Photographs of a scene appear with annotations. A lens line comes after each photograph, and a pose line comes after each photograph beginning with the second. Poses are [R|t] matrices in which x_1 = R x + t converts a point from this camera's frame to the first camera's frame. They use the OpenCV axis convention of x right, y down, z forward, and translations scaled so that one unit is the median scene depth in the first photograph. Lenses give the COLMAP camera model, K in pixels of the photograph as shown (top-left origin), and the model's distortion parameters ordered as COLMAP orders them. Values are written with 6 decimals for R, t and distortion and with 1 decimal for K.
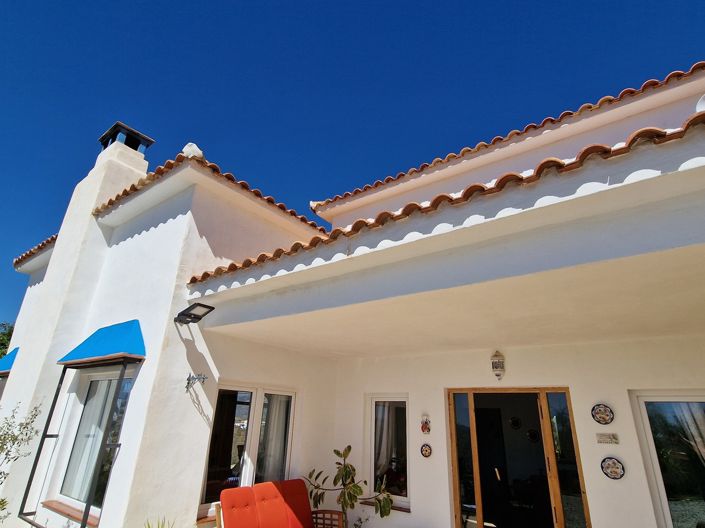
lens RADIAL K [[379.2, 0, 354.6], [0, 379.2, 265.2], [0, 0, 1]] dist [0.002377, -0.000923]
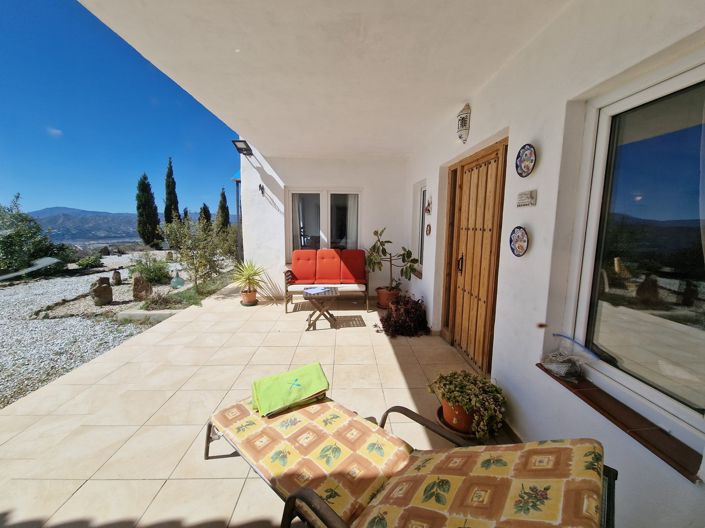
lens RADIAL K [[291.5, 0, 350.3], [0, 291.5, 256.8], [0, 0, 1]] dist [0.000330, 0.000031]
pose [[0.613783, 0.055618, -0.787513, 0.733248], [0.322884, 0.892588, 0.314693, 0.254296], [0.720427, -0.447429, 0.529898, 0.427459]]
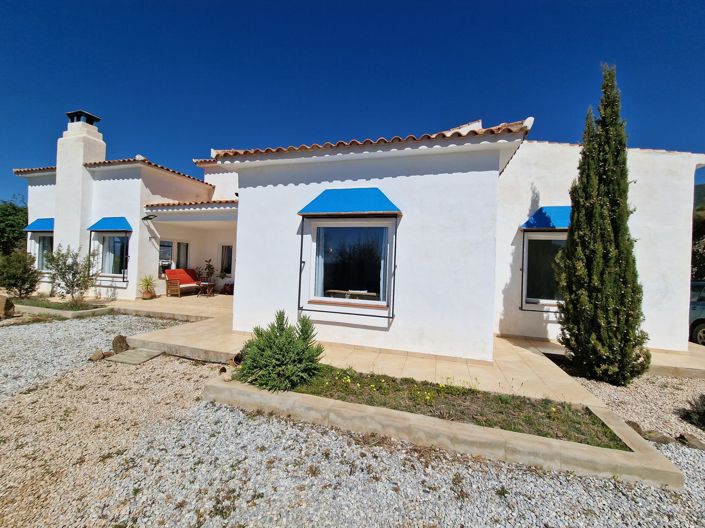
lens RADIAL K [[291.5, 0, 354.2], [0, 291.5, 259.8], [0, 0, 1]] dist [0.000330, 0.000031]
pose [[0.943218, 0.004481, 0.332144, 0.326406], [-0.128191, 0.927360, 0.351525, -0.541606], [-0.306442, -0.374143, 0.875277, -1.548280]]
